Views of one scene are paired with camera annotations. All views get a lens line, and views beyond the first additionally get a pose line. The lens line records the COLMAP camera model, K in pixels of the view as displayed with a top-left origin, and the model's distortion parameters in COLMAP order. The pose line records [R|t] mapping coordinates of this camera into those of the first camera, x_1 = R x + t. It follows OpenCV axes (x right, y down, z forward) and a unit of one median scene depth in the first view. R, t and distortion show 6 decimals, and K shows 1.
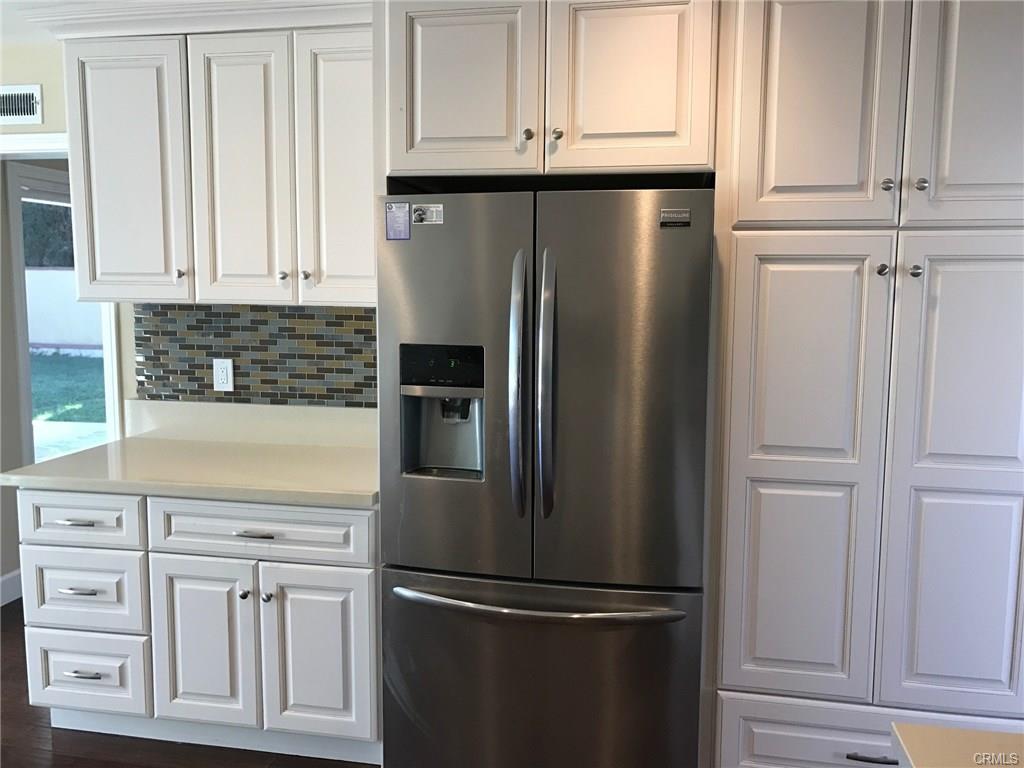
lens RADIAL K [[847.7, 0, 513.6], [0, 847.7, 372.3], [0, 0, 1]] dist [0.049385, -0.052776]
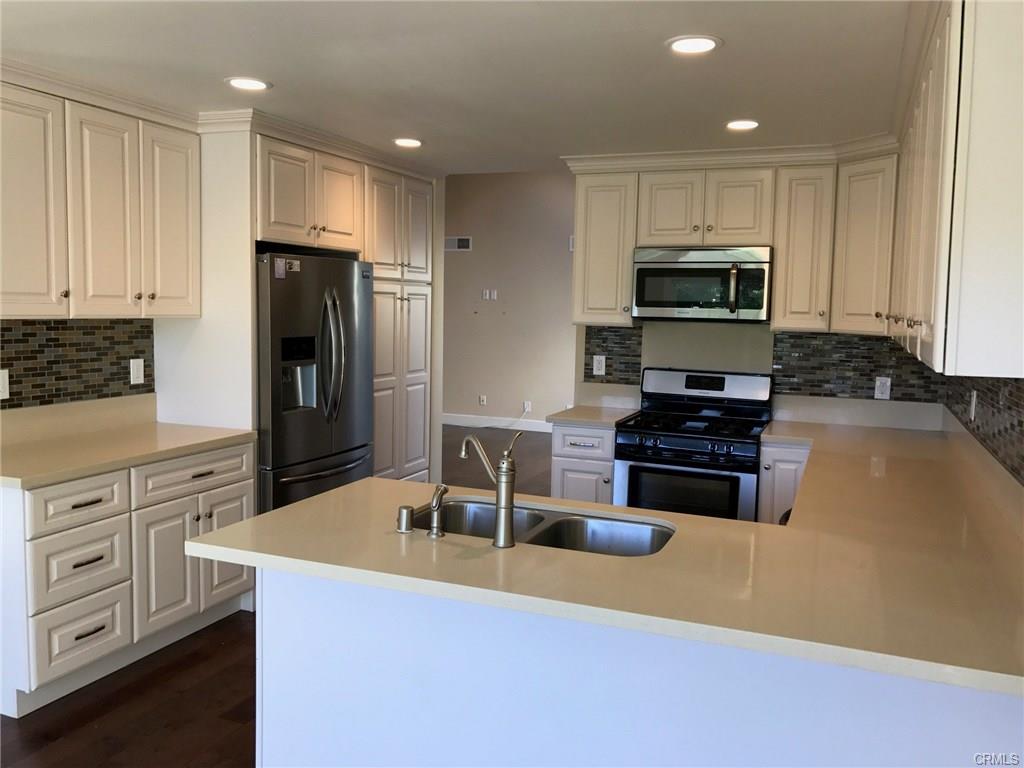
lens RADIAL K [[847.7, 0, 513.6], [0, 847.7, 372.3], [0, 0, 1]] dist [0.049385, -0.052776]
pose [[0.185436, -0.081405, 0.979279, -1.325145], [0.089479, 0.993821, 0.065670, -0.026376], [-0.978574, 0.075447, 0.191574, 0.149045]]
